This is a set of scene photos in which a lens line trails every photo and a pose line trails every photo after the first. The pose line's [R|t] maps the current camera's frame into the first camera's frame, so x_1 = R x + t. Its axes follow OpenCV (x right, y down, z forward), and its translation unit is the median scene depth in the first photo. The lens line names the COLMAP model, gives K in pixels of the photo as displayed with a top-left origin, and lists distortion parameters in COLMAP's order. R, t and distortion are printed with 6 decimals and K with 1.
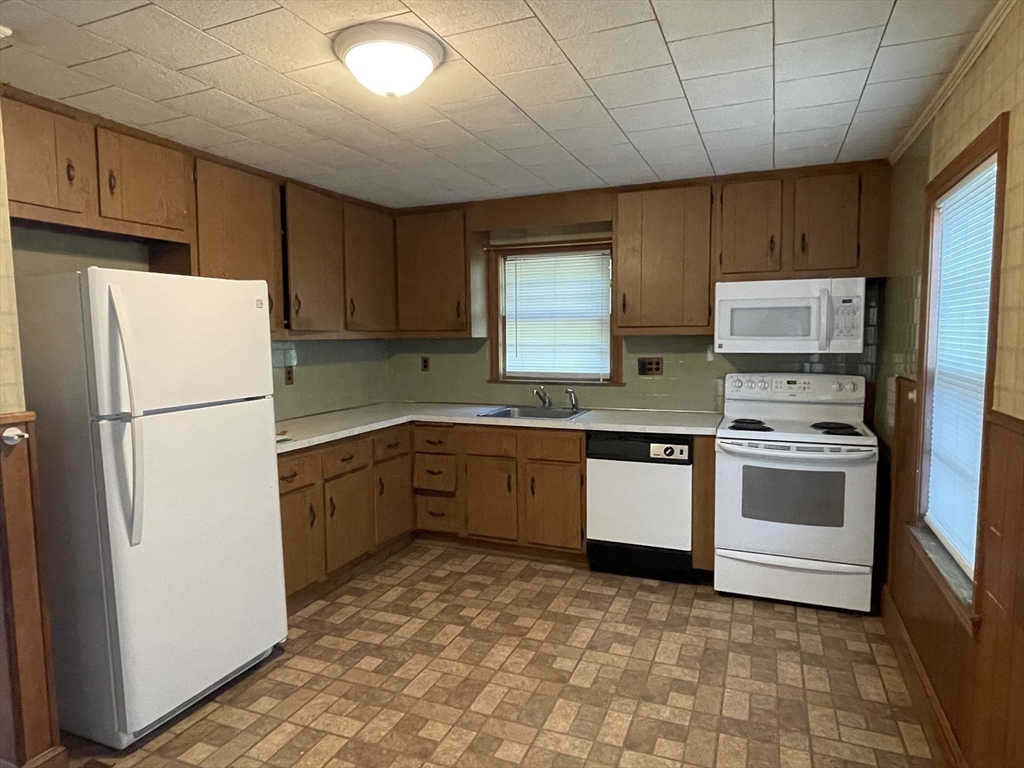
lens RADIAL K [[606.5, 0, 513.8], [0, 606.5, 385.6], [0, 0, 1]] dist [-0.002765, -0.000504]
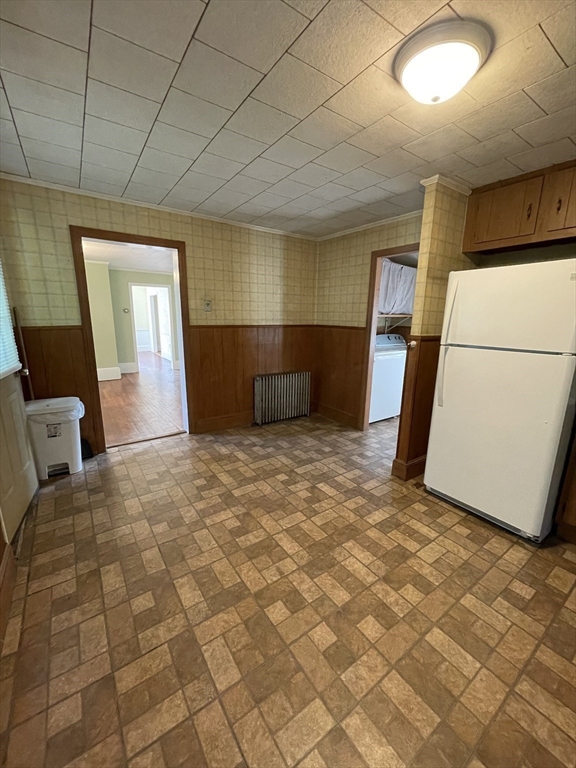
lens RADIAL K [[313.4, 0, 288.9], [0, 313.4, 384.4], [0, 0, 1]] dist [0.000232, 0.000380]
pose [[-0.535441, 0.184053, -0.824274, 0.476434], [-0.078538, 0.960886, 0.265574, -0.050159], [0.840913, 0.206936, -0.500043, 0.945075]]
